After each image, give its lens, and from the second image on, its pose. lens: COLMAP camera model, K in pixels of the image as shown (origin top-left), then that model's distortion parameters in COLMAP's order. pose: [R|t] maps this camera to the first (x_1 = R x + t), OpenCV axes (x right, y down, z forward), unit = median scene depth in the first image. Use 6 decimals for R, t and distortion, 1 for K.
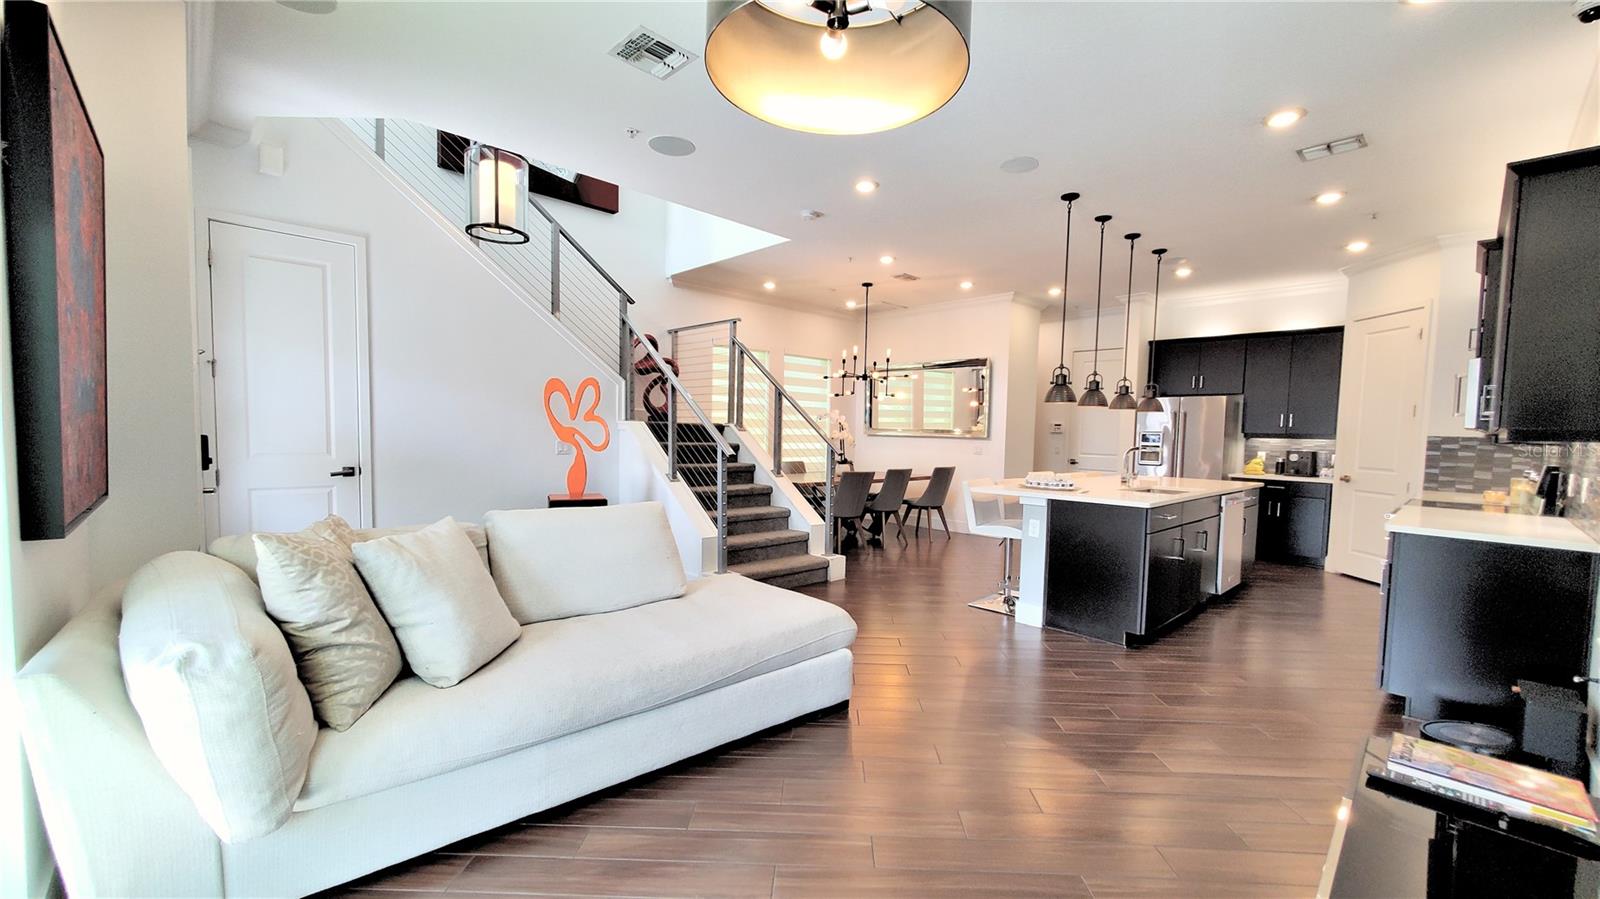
lens RADIAL K [[638.1, 0, 799.9], [0, 638.1, 458.8], [0, 0, 1]] dist [0.007725, -0.002512]
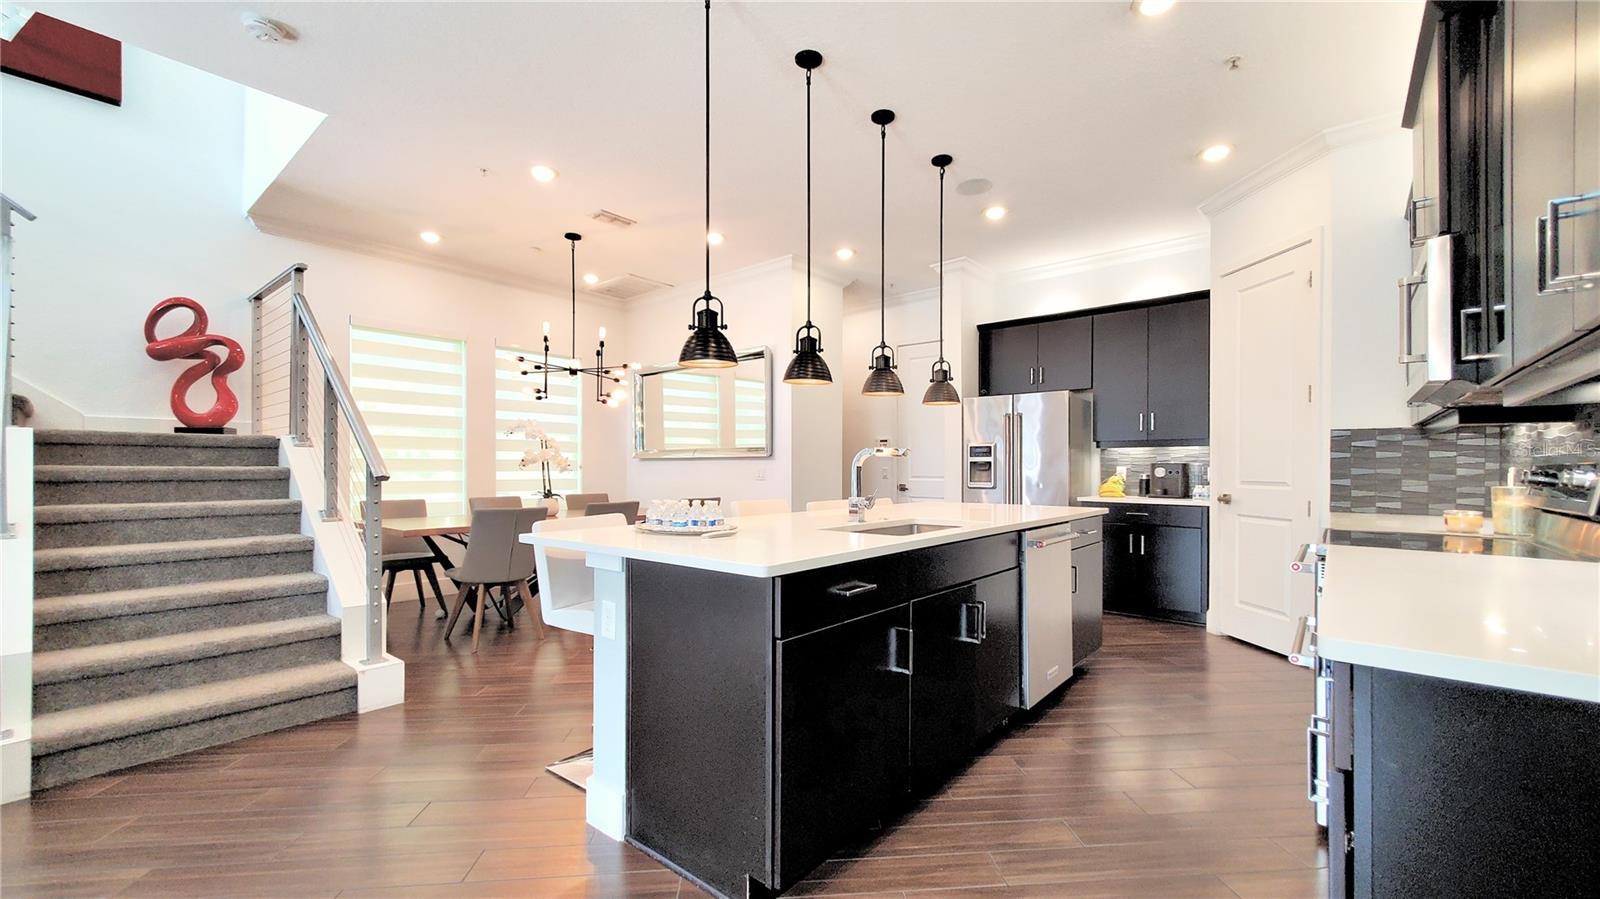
lens RADIAL K [[638.1, 0, 802.5], [0, 638.1, 459.6], [0, 0, 1]] dist [0.007725, -0.002512]
pose [[0.993841, -0.020461, 0.108909, 0.299654], [0.026728, 0.998051, -0.056392, 0.014709], [-0.107543, 0.058956, 0.992451, 0.332297]]
